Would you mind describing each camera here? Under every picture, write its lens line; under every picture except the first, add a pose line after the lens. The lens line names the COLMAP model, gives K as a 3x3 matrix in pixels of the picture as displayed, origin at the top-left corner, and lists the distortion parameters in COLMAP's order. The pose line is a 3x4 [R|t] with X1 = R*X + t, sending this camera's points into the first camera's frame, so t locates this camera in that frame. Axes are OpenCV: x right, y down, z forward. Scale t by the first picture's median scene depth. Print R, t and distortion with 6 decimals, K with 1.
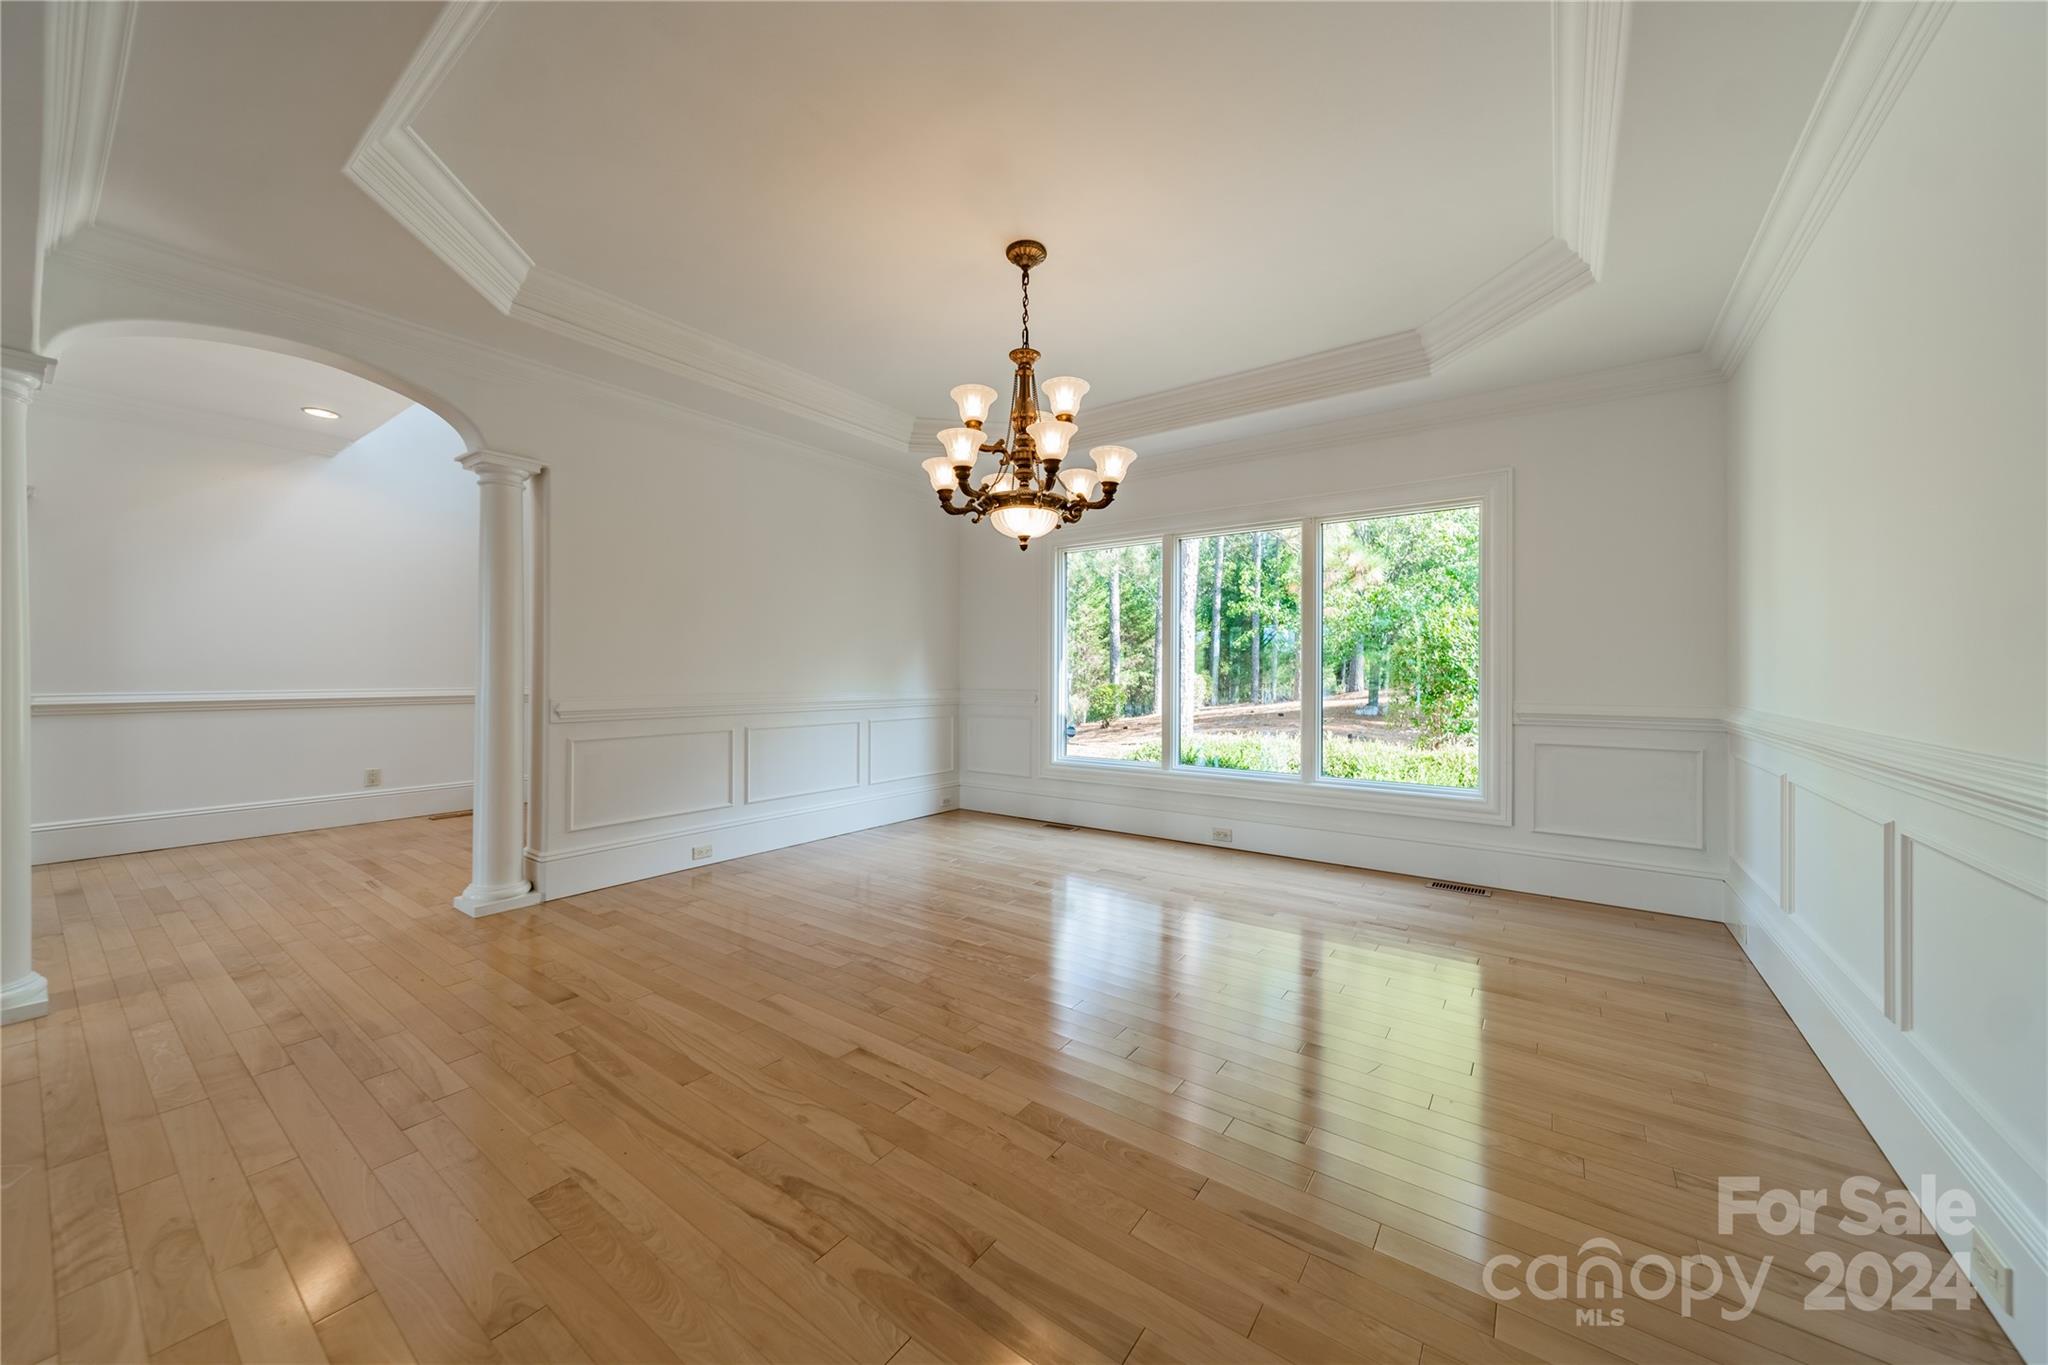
lens RADIAL K [[719.4, 0, 1027.2], [0, 719.4, 684.9], [0, 0, 1]] dist [0.001455, 0.000159]
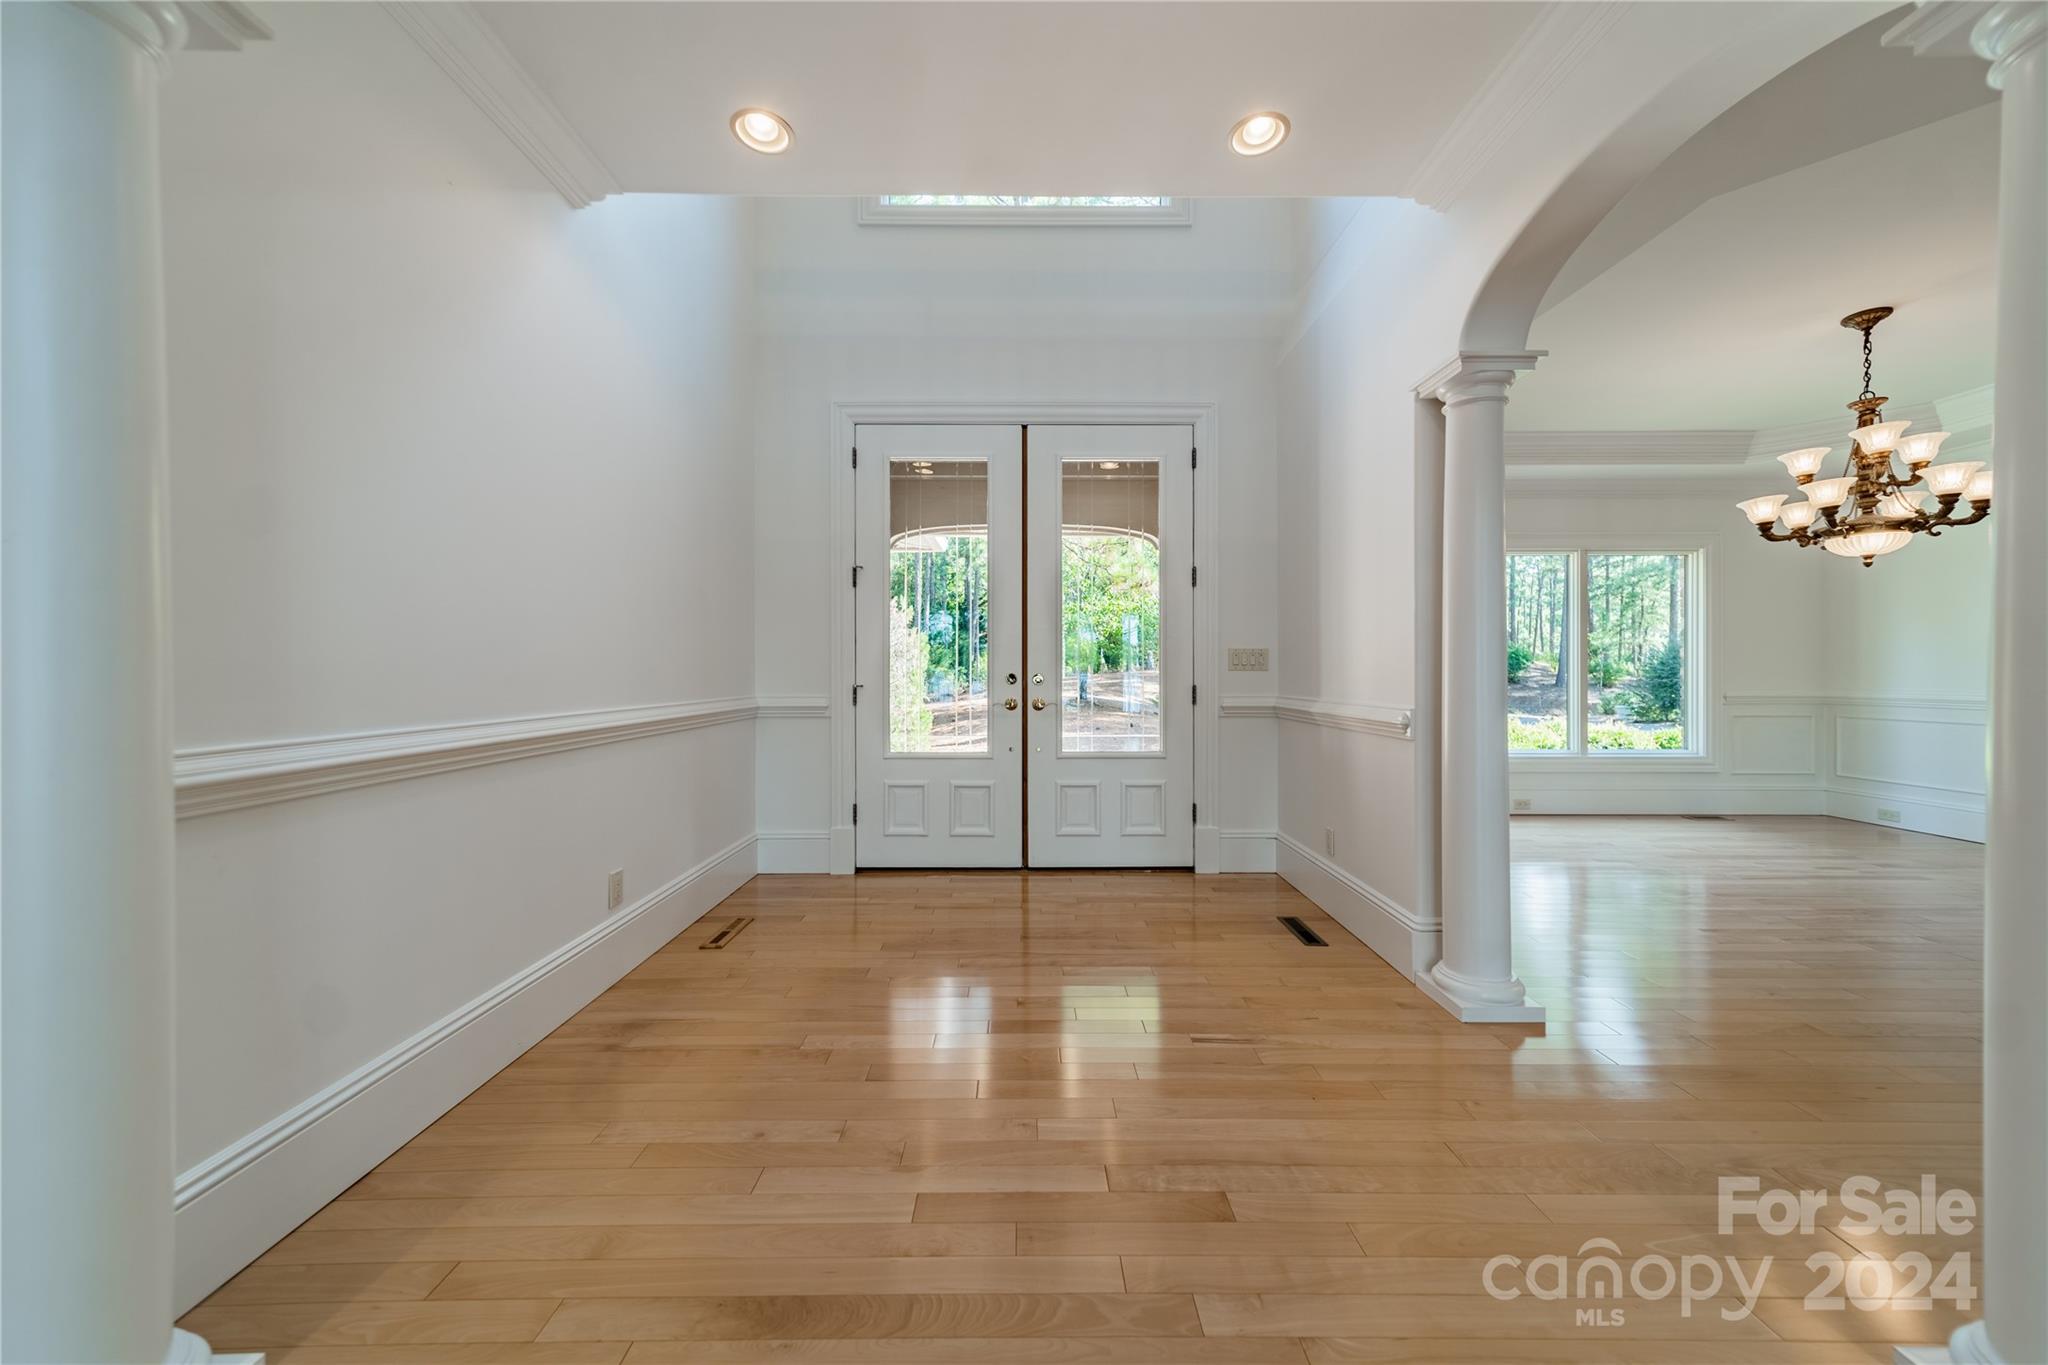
lens RADIAL K [[719.4, 0, 1012.8], [0, 719.4, 675.4], [0, 0, 1]] dist [0.001455, 0.000159]
pose [[0.816178, -0.003504, 0.577791, -1.341554], [0.008924, 0.999939, -0.006542, -0.010417], [-0.577732, 0.010495, 0.816159, 0.592633]]
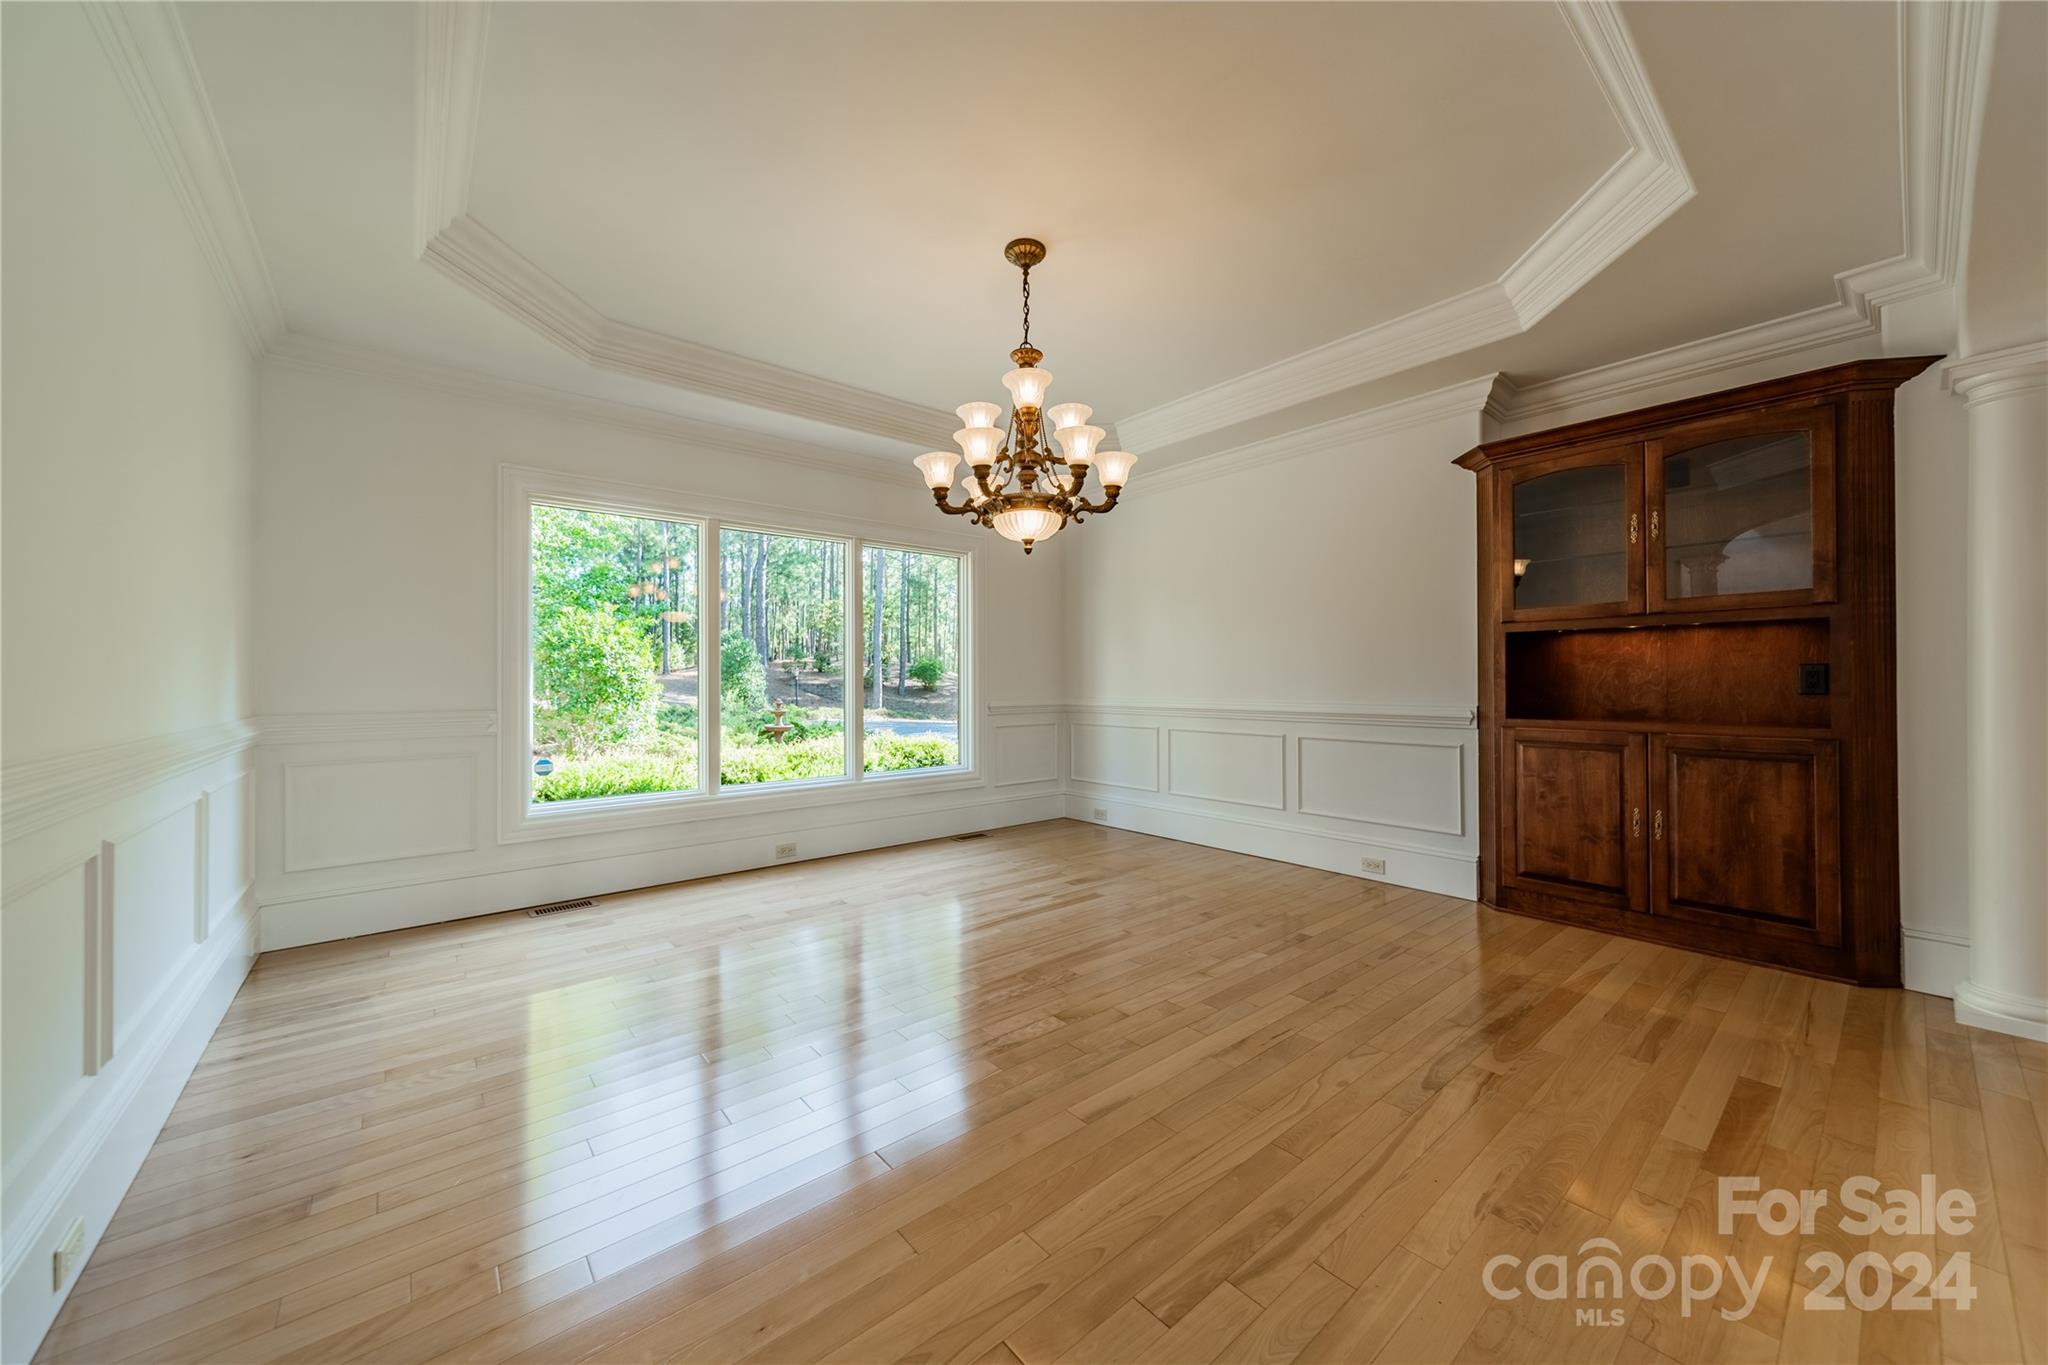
lens RADIAL K [[719.4, 0, 1019.7], [0, 719.4, 681.0], [0, 0, 1]] dist [0.001455, 0.000159]
pose [[0.260212, -0.000869, 0.965551, -0.675325], [0.017940, 0.999831, -0.003935, -0.009027], [-0.965385, 0.018346, 0.260184, 0.528056]]
